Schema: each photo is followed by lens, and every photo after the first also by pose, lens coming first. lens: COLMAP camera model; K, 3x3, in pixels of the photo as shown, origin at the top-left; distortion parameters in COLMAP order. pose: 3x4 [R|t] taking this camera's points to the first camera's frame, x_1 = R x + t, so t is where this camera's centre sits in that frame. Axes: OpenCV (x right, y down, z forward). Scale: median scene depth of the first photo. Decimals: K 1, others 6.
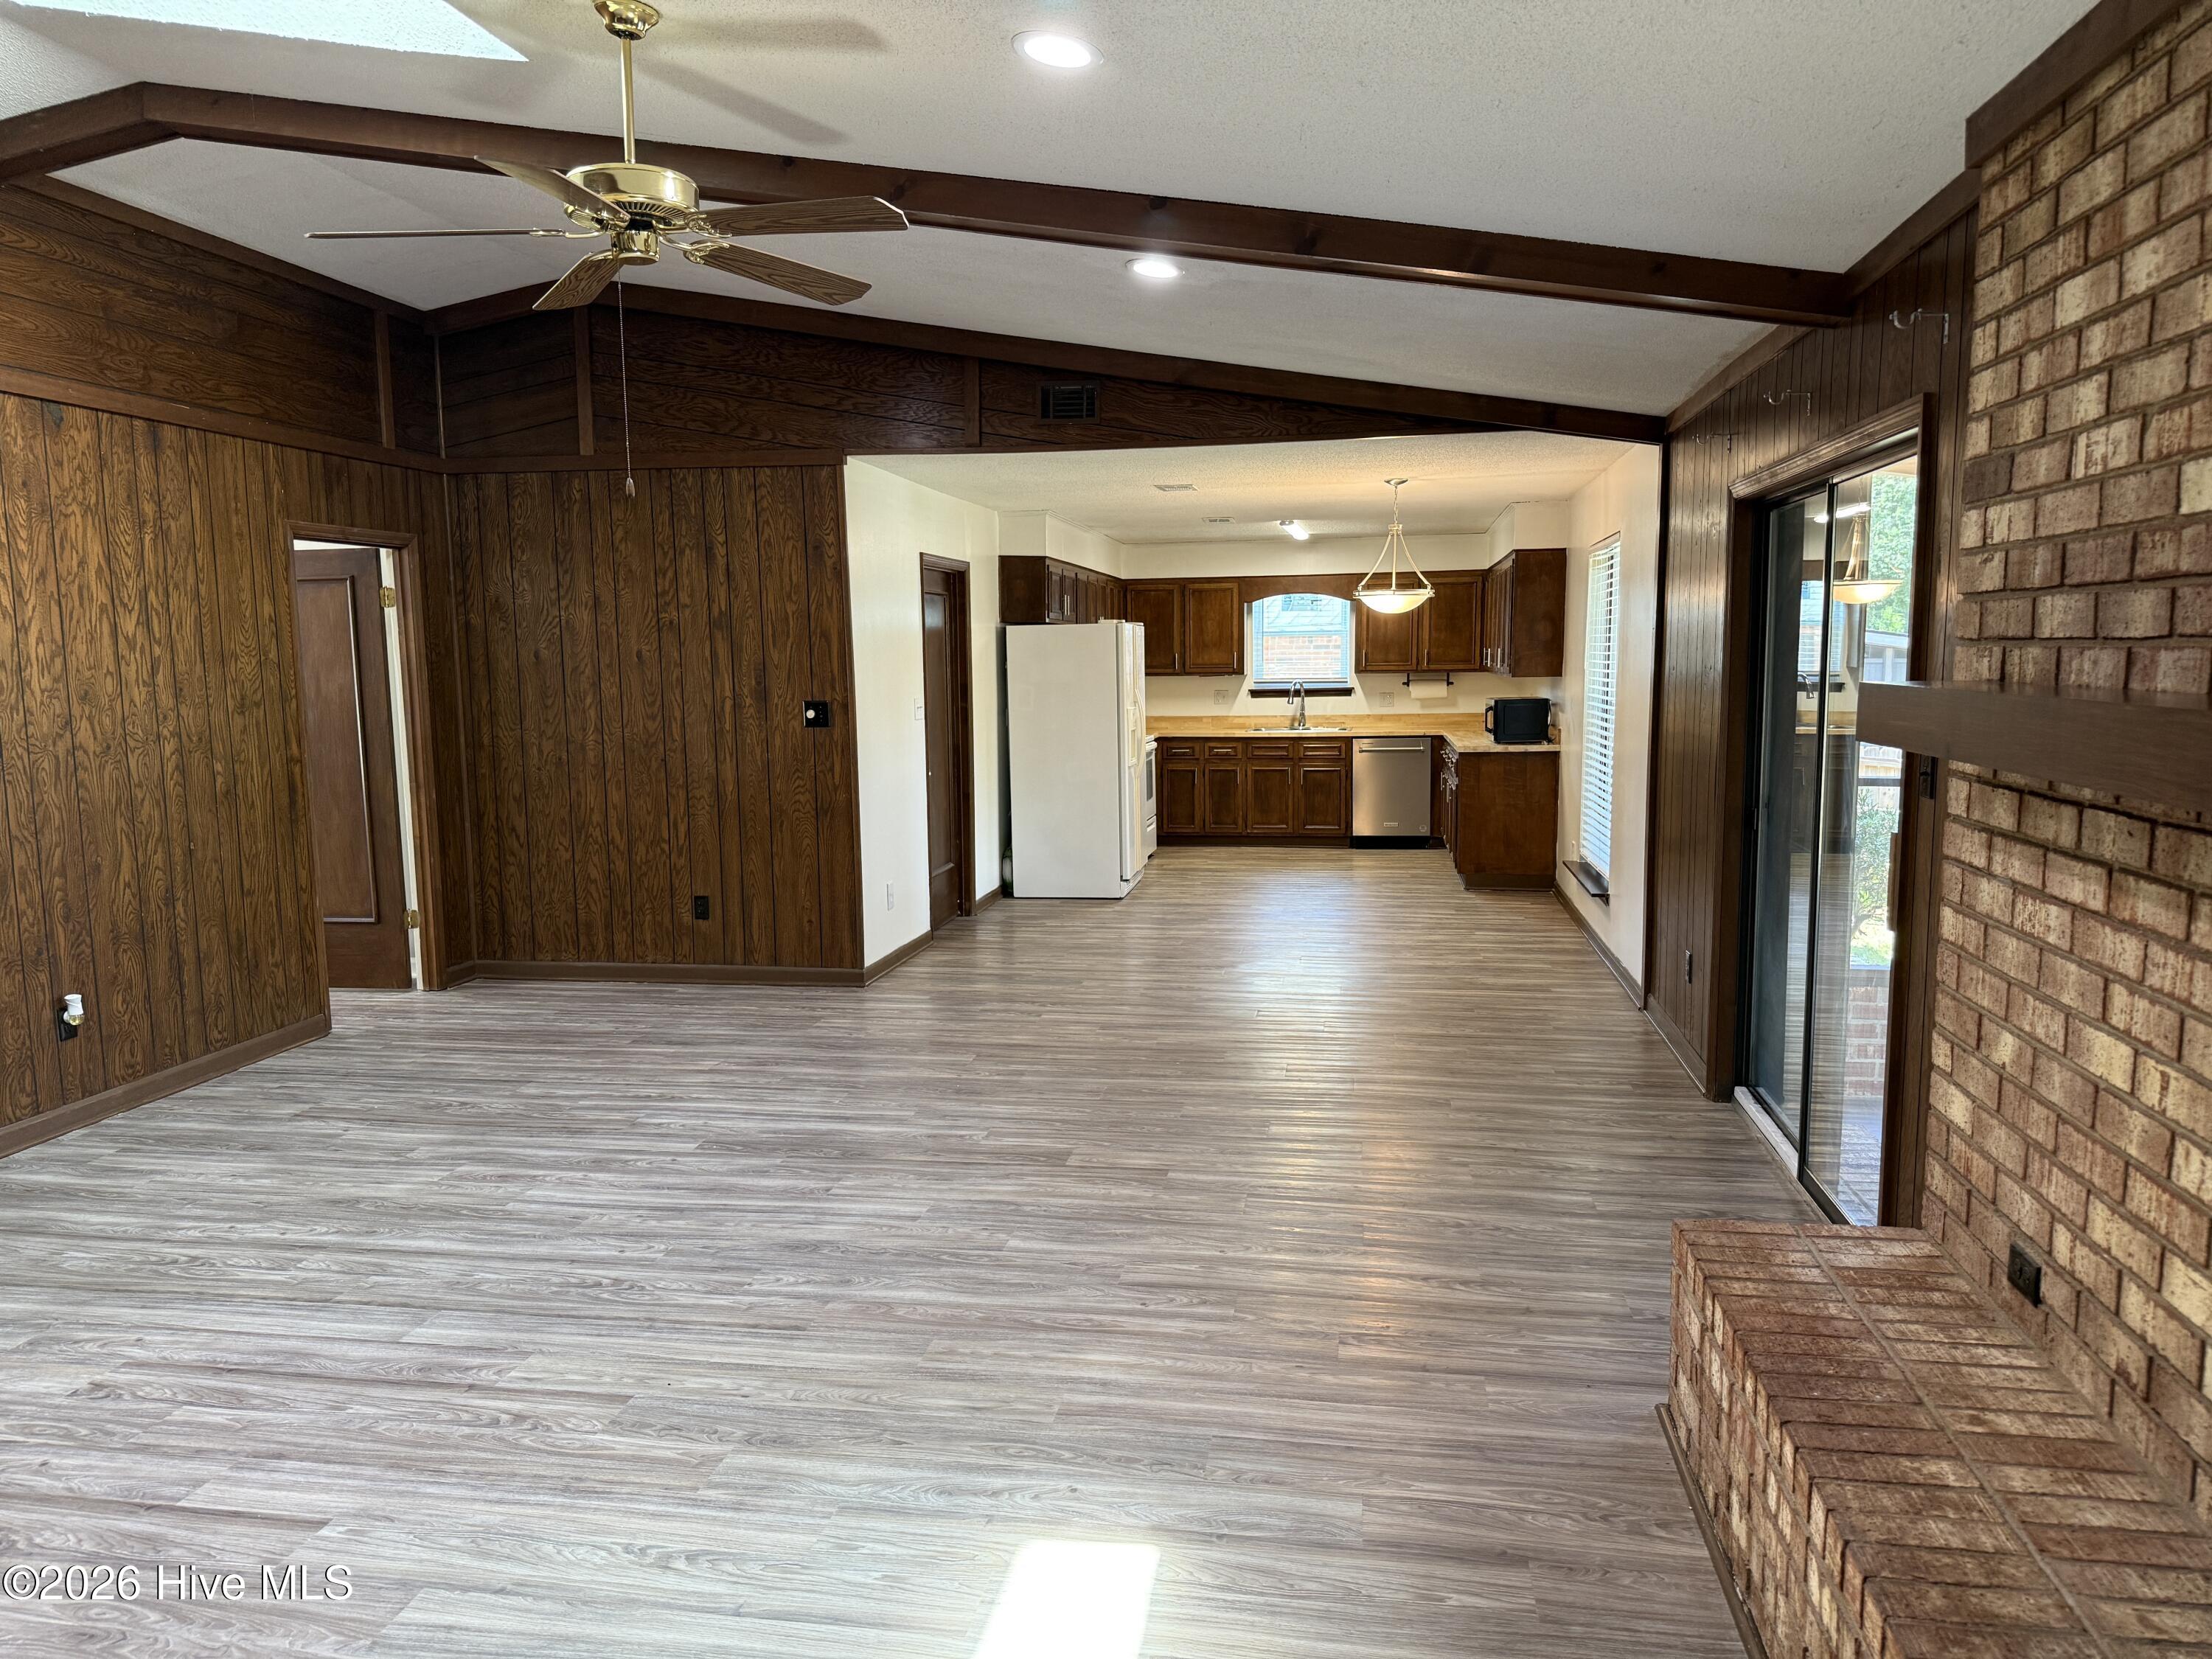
lens RADIAL K [[1523.6, 0, 1097.0], [0, 1523.6, 824.2], [0, 0, 1]] dist [0.010924, -0.005525]
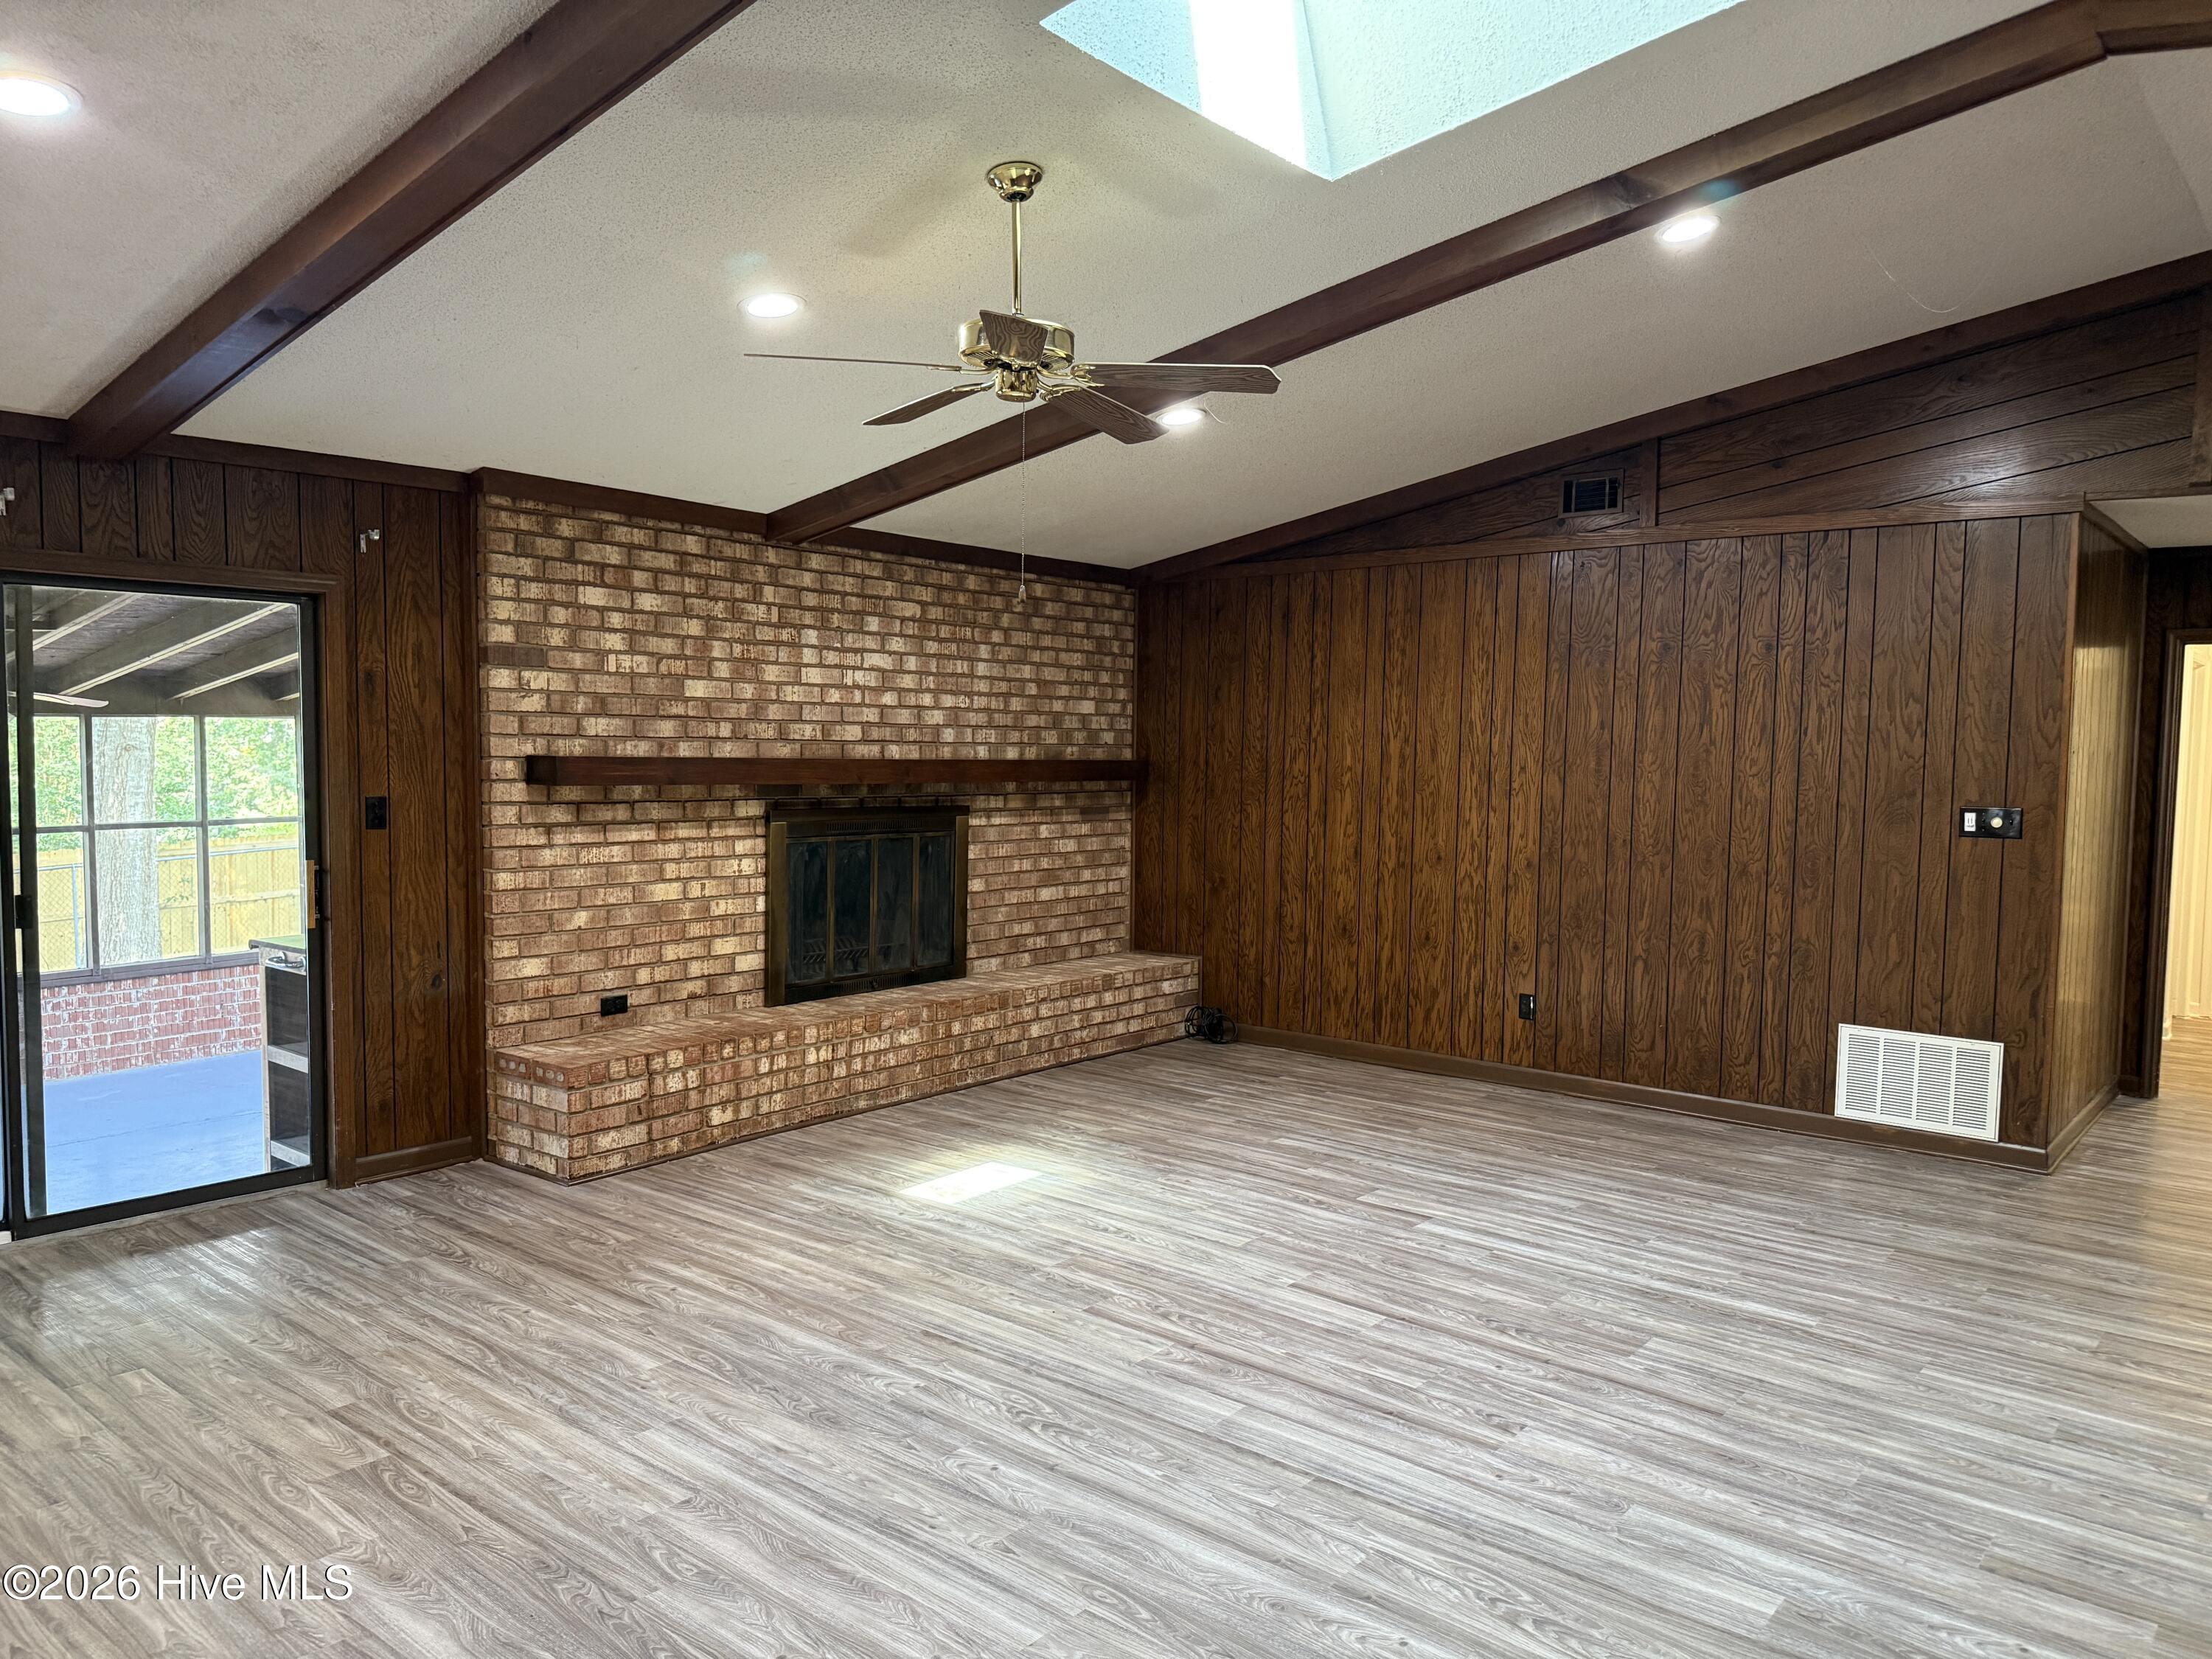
lens RADIAL K [[1523.6, 0, 1111.6], [0, 1523.6, 833.4], [0, 0, 1]] dist [0.010924, -0.005525]
pose [[-0.863639, -0.025894, 0.503445, -0.920544], [0.061759, 0.985722, 0.156645, -0.215788], [-0.500313, 0.166377, -0.849709, 1.925427]]
